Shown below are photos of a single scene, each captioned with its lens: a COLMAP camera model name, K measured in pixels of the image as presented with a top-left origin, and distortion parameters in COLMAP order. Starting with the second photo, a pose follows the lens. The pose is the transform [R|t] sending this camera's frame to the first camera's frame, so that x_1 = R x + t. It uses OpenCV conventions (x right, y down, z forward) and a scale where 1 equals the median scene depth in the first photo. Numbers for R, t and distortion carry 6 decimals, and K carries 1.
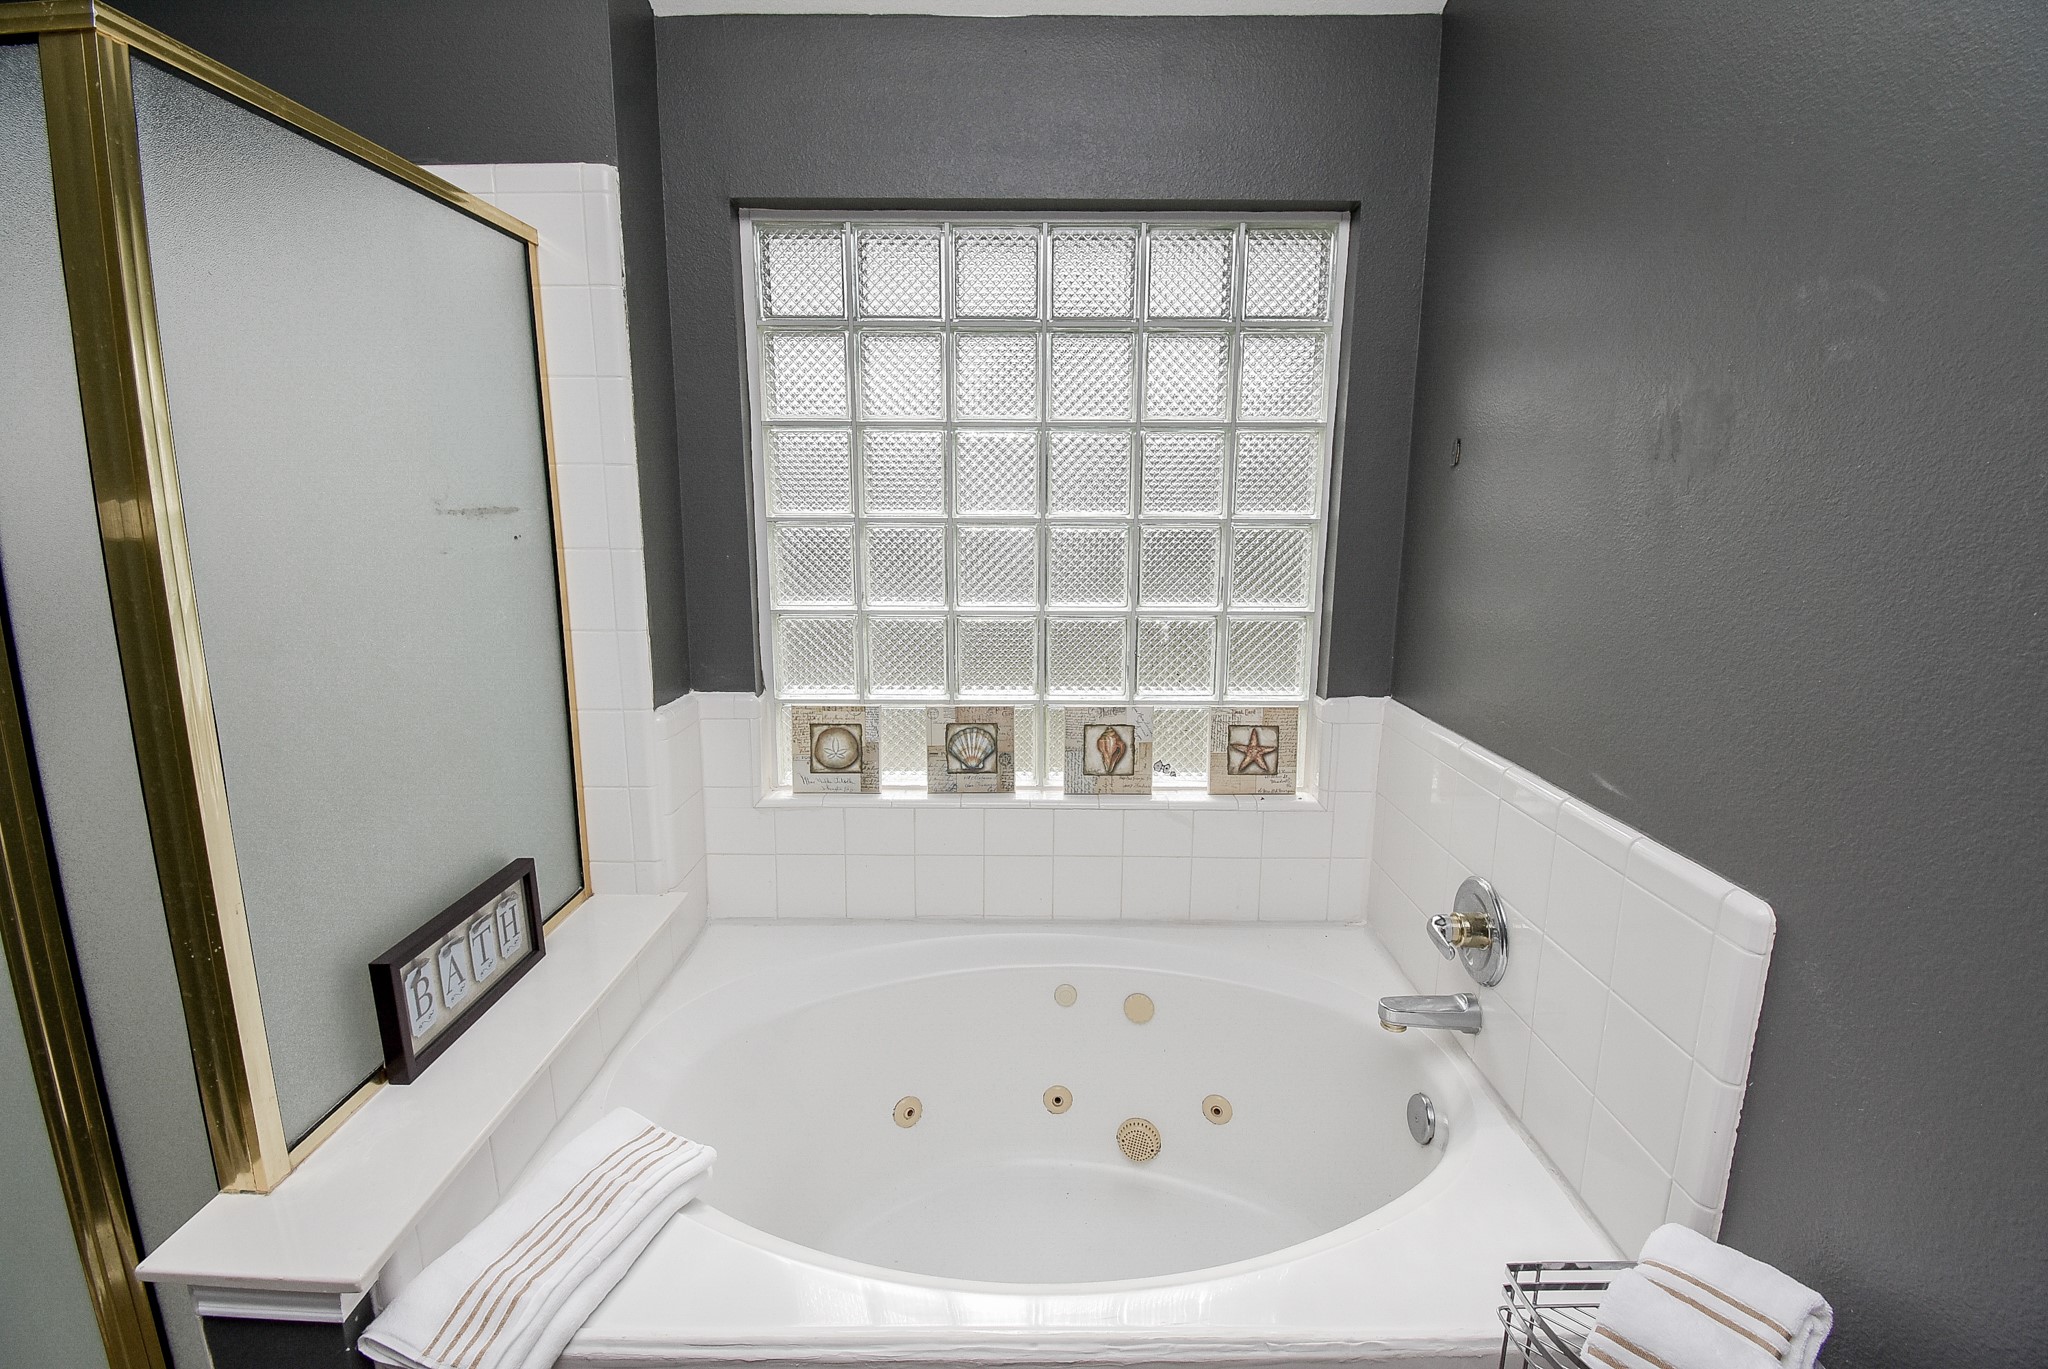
lens RADIAL K [[896.9, 0, 1026.8], [0, 896.9, 667.1], [0, 0, 1]] dist [0.016316, -0.025338]
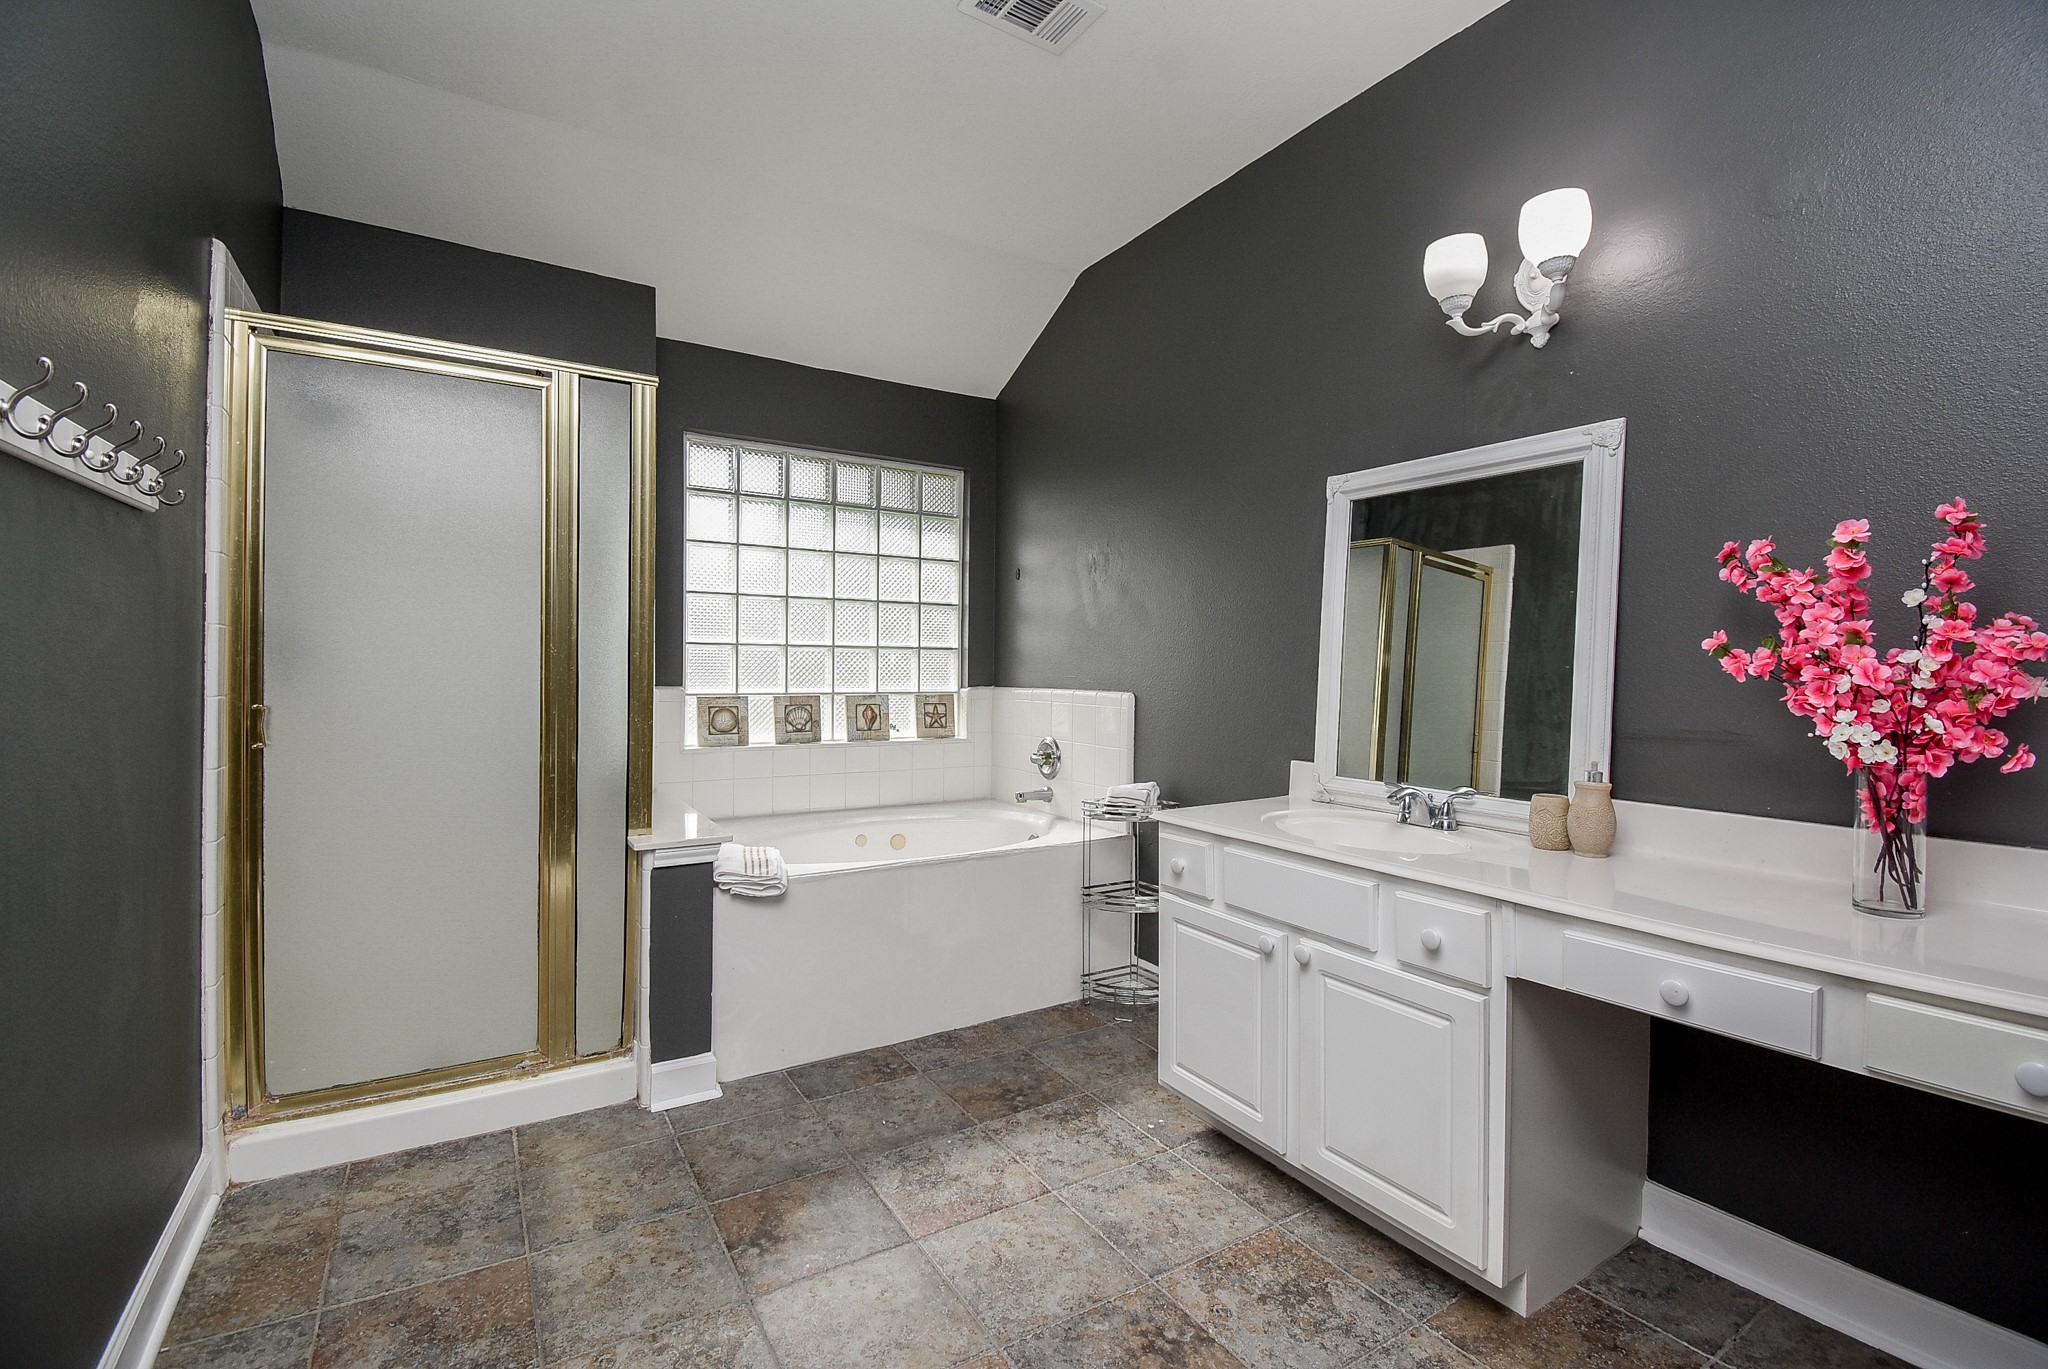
lens RADIAL K [[902.3, 0, 1023.8], [0, 902.3, 679.0], [0, 0, 1]] dist [0.021231, -0.027249]
pose [[0.848621, -0.003693, 0.528988, -0.654449], [0.091233, 0.986014, -0.139475, 0.313642], [-0.521074, 0.166623, 0.837089, -0.818057]]
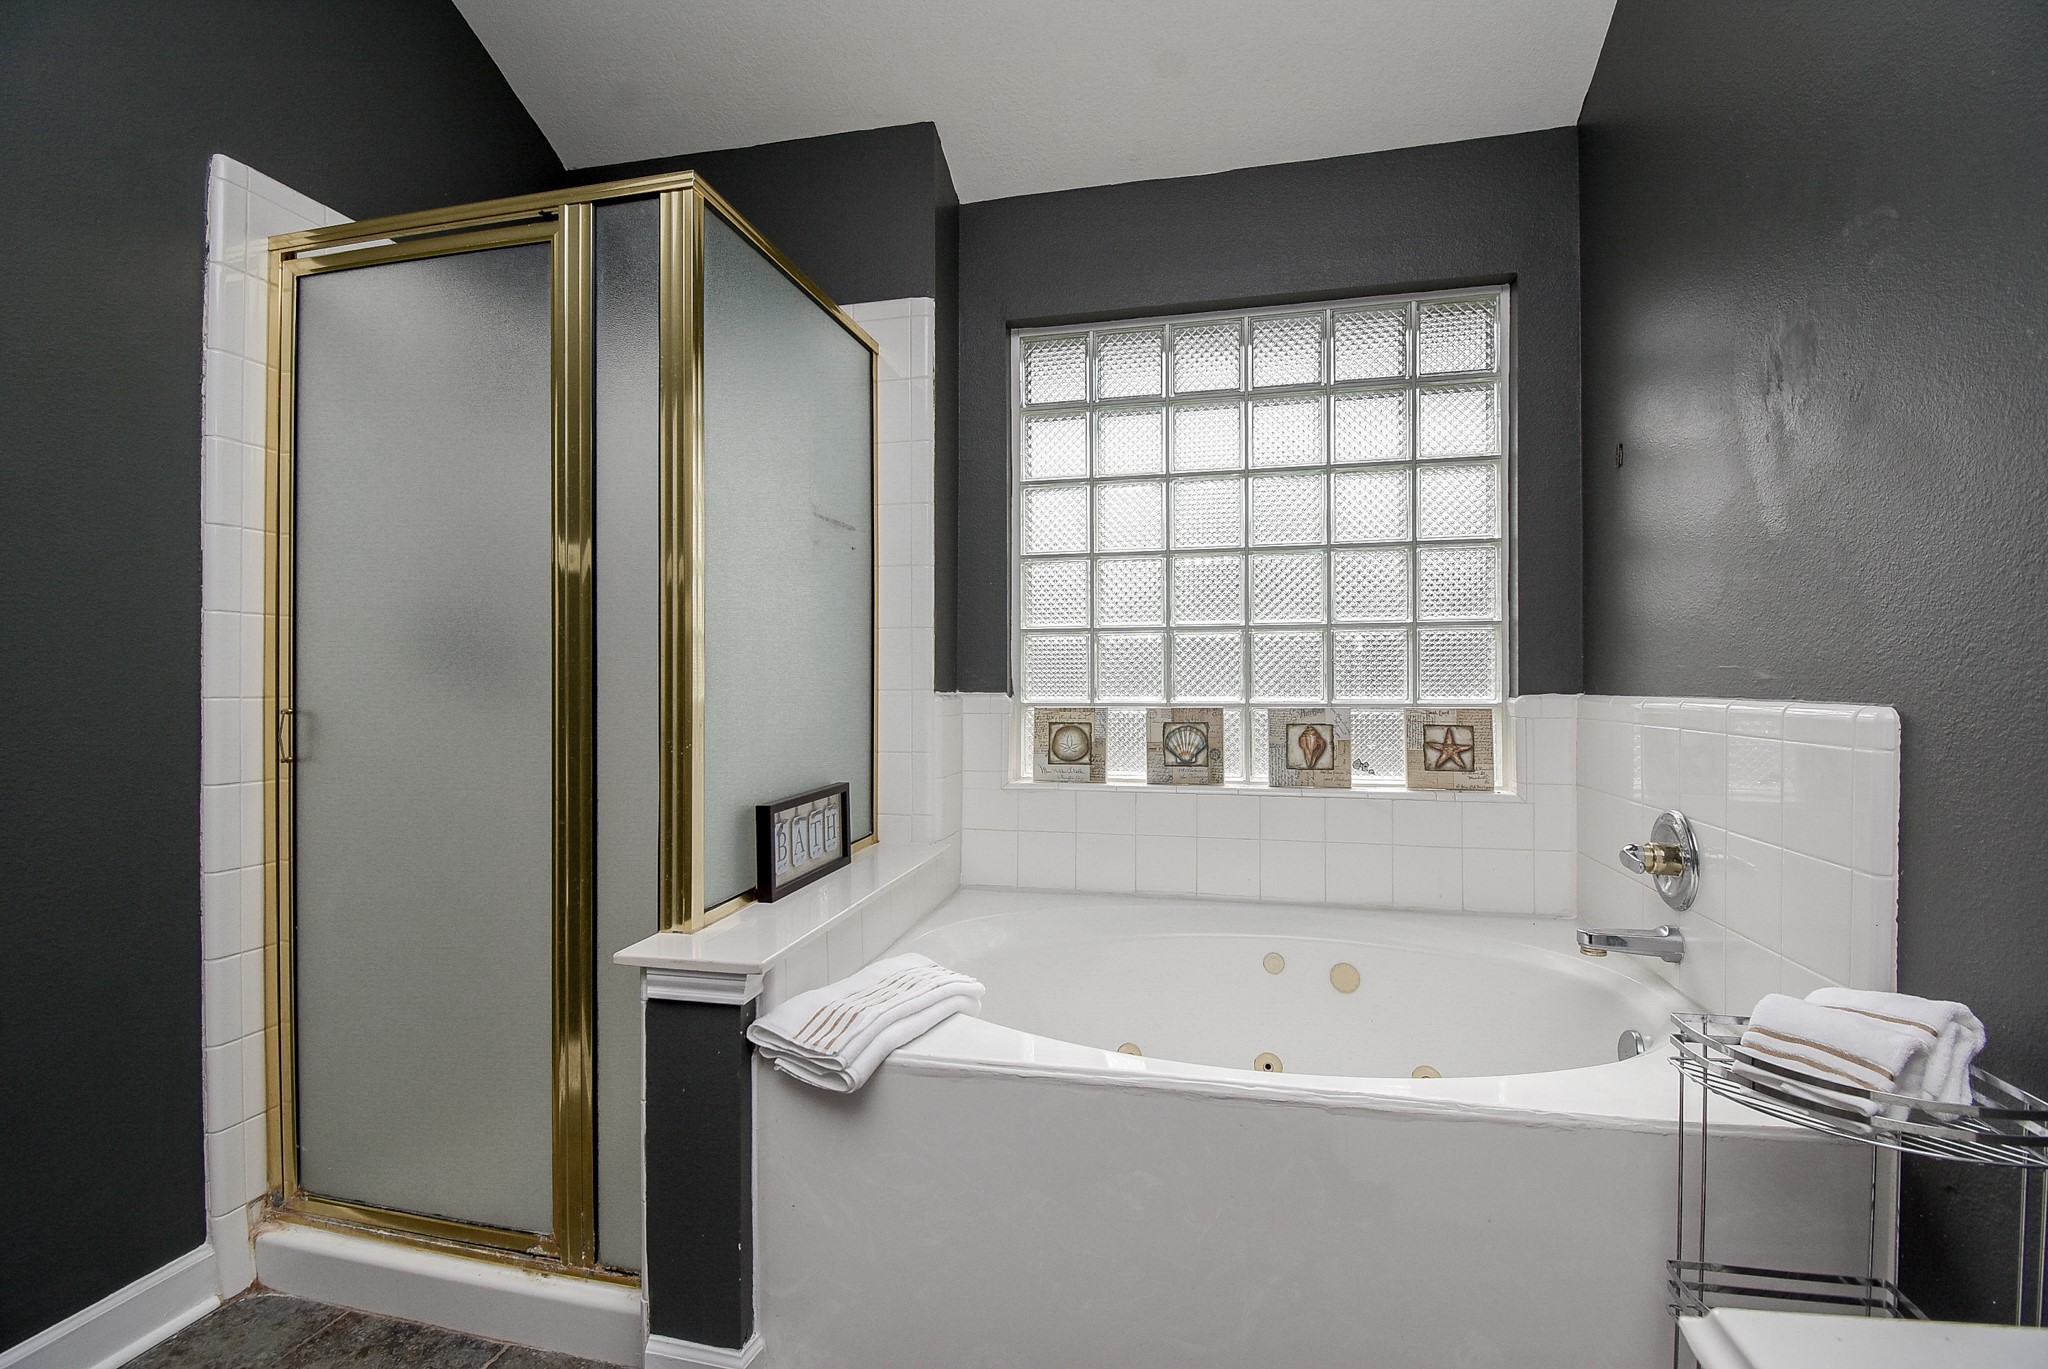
lens RADIAL K [[902.3, 0, 1023.8], [0, 902.3, 679.0], [0, 0, 1]] dist [0.021231, -0.027249]
pose [[0.975633, -0.008929, -0.219225, -0.008848], [-0.031601, 0.983035, -0.180673, 0.225209], [0.217119, 0.183199, 0.958800, -0.177948]]
